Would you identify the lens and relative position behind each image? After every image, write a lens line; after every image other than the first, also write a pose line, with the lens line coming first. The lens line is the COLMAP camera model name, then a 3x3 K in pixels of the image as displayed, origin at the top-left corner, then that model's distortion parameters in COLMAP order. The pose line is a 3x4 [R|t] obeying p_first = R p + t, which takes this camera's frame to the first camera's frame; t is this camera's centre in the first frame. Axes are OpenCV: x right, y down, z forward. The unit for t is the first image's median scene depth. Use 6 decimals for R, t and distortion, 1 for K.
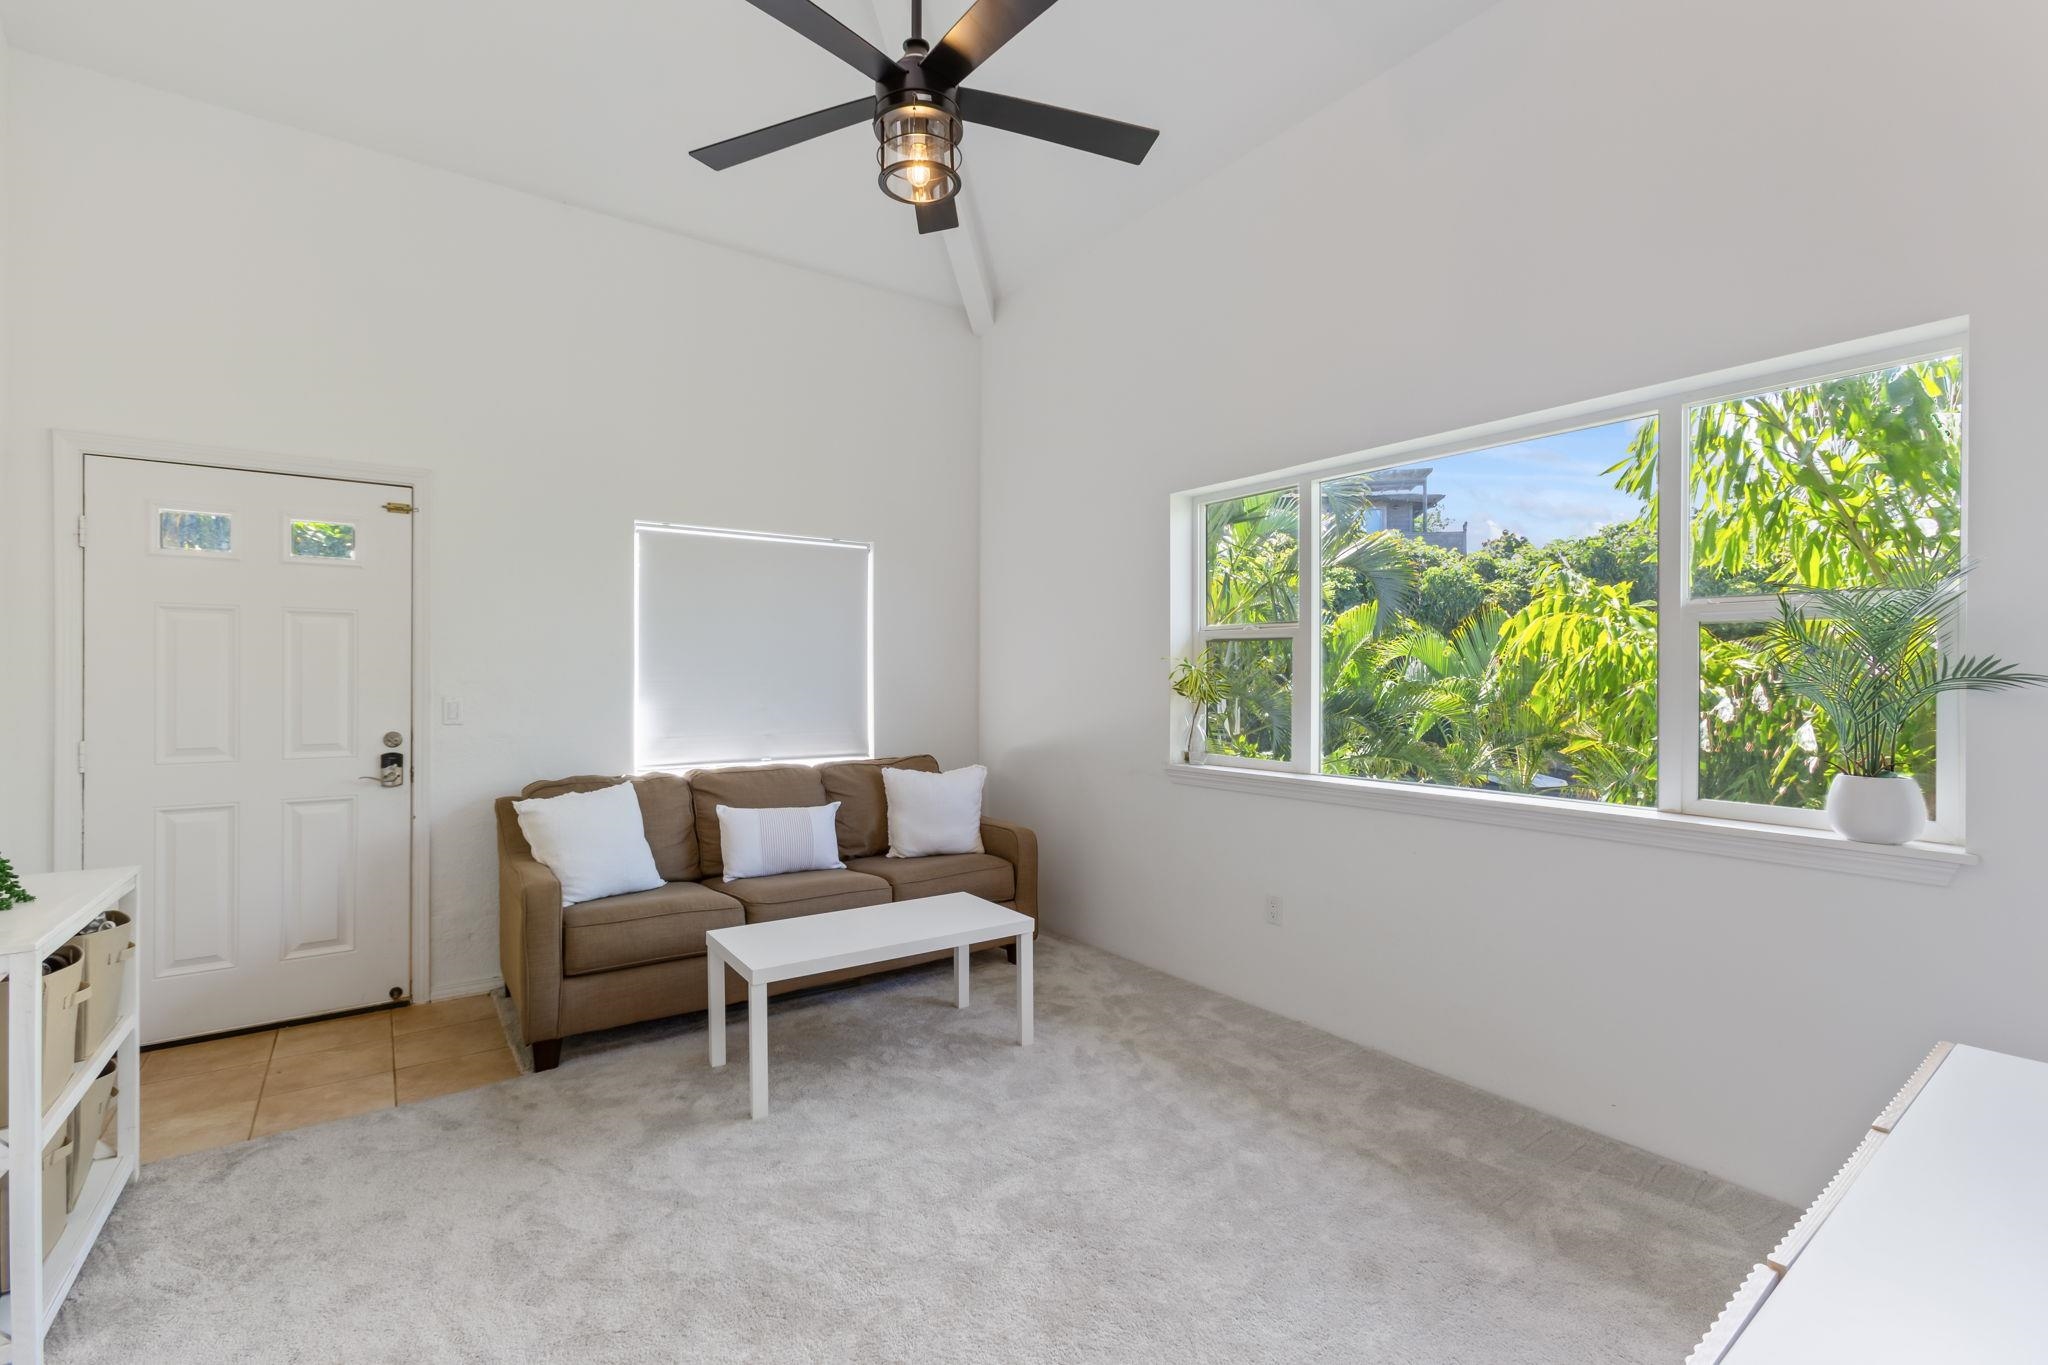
lens RADIAL K [[911.4, 0, 1041.8], [0, 911.4, 670.1], [0, 0, 1]] dist [-0.012149, 0.007491]
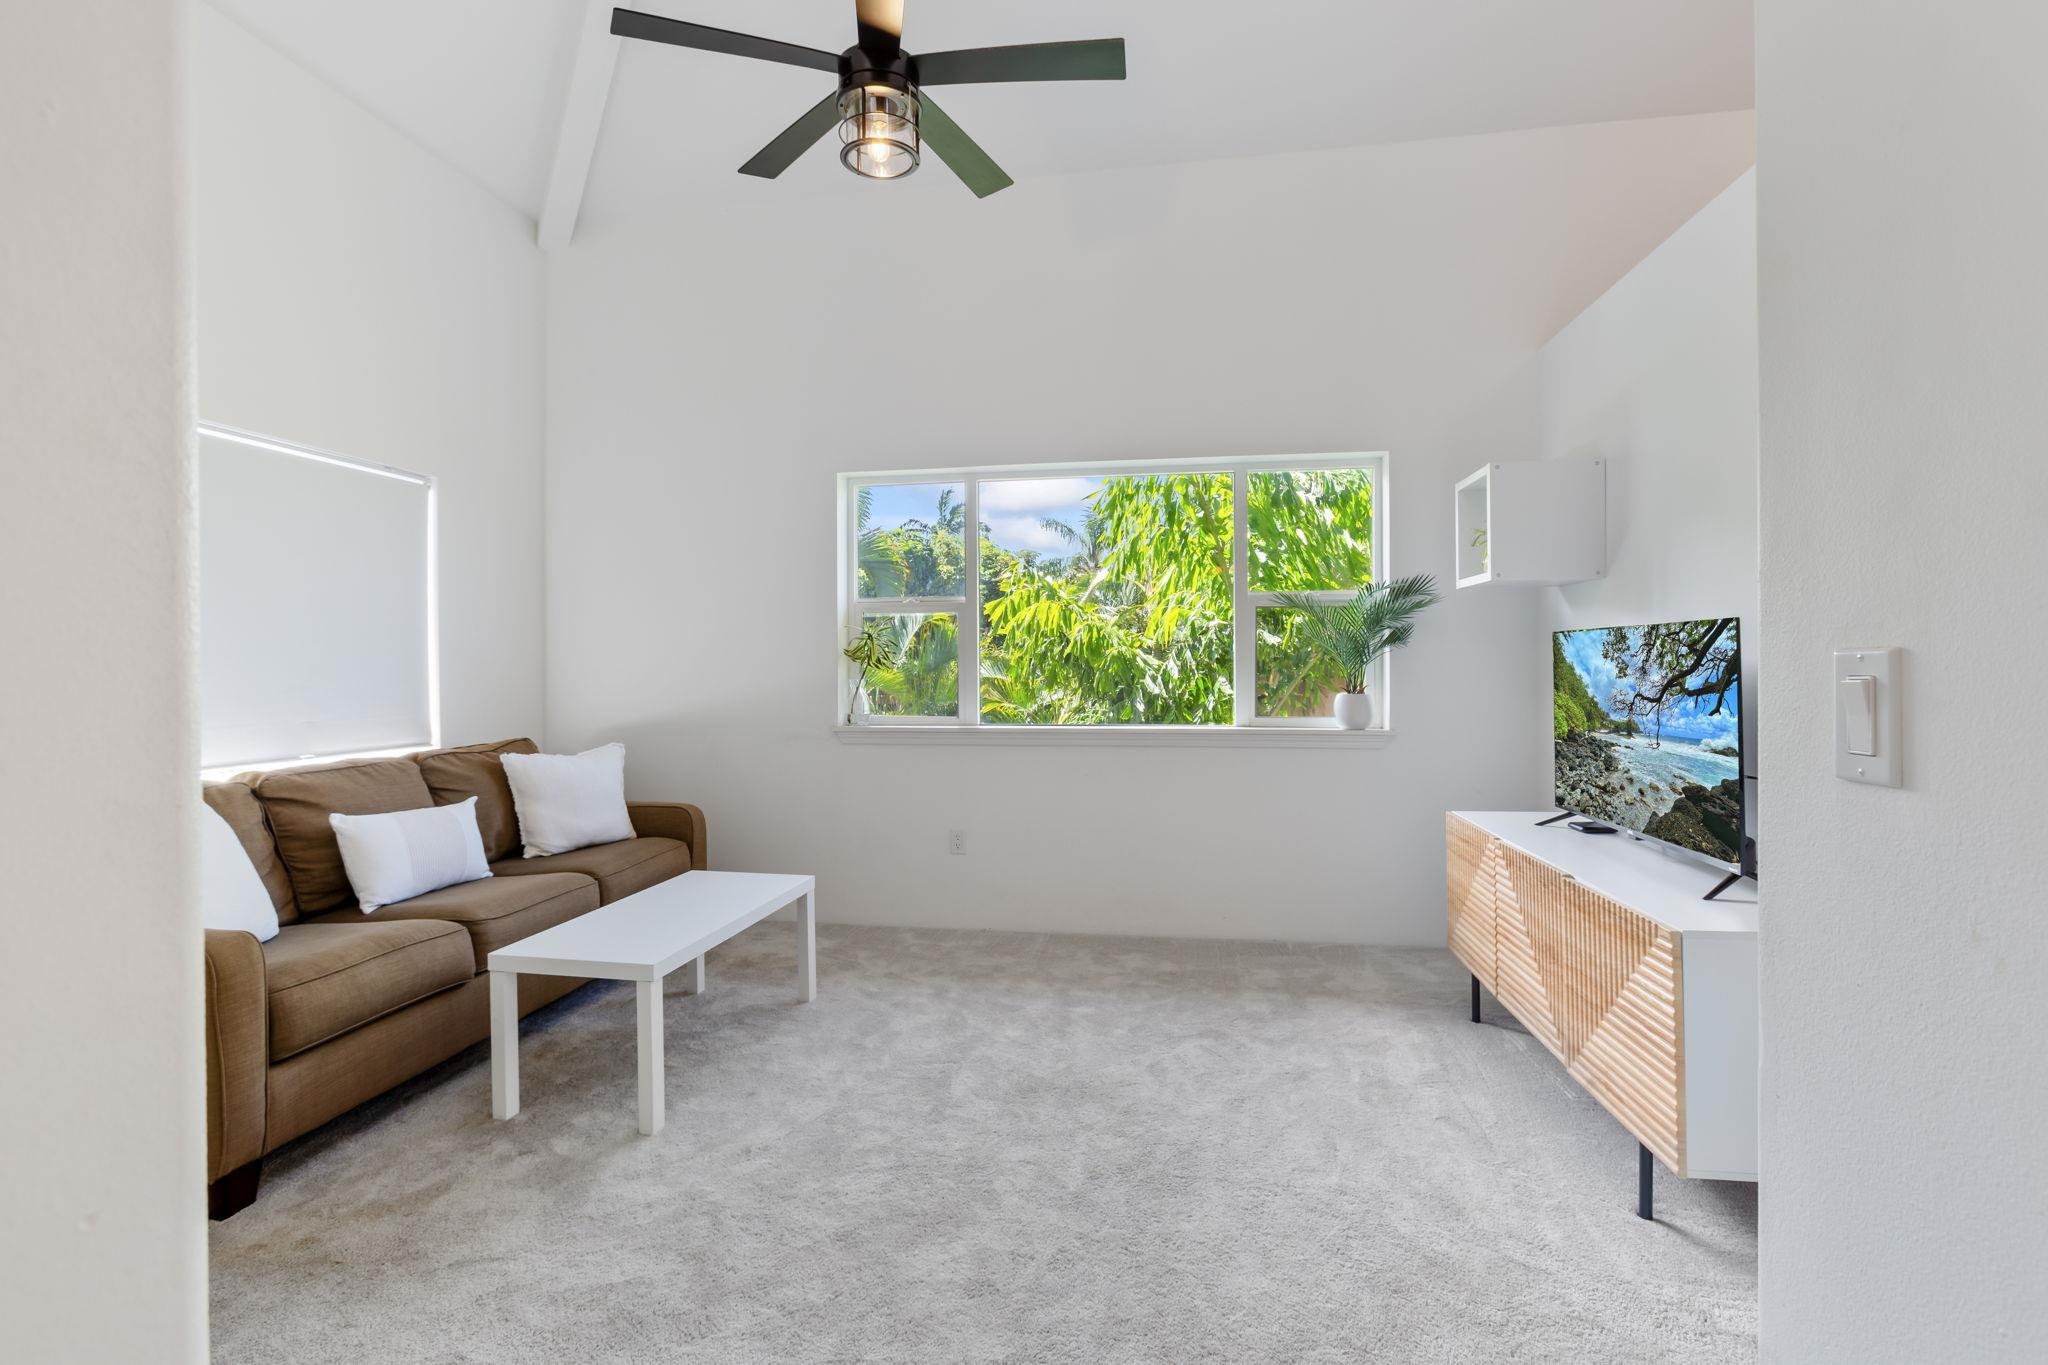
lens RADIAL K [[911.4, 0, 1051.9], [0, 911.4, 660.4], [0, 0, 1]] dist [-0.012149, 0.007491]
pose [[0.713241, -0.005697, 0.700896, -0.517446], [0.003211, 0.999983, 0.004861, 0.025879], [-0.700912, -0.001216, 0.713247, 0.081376]]
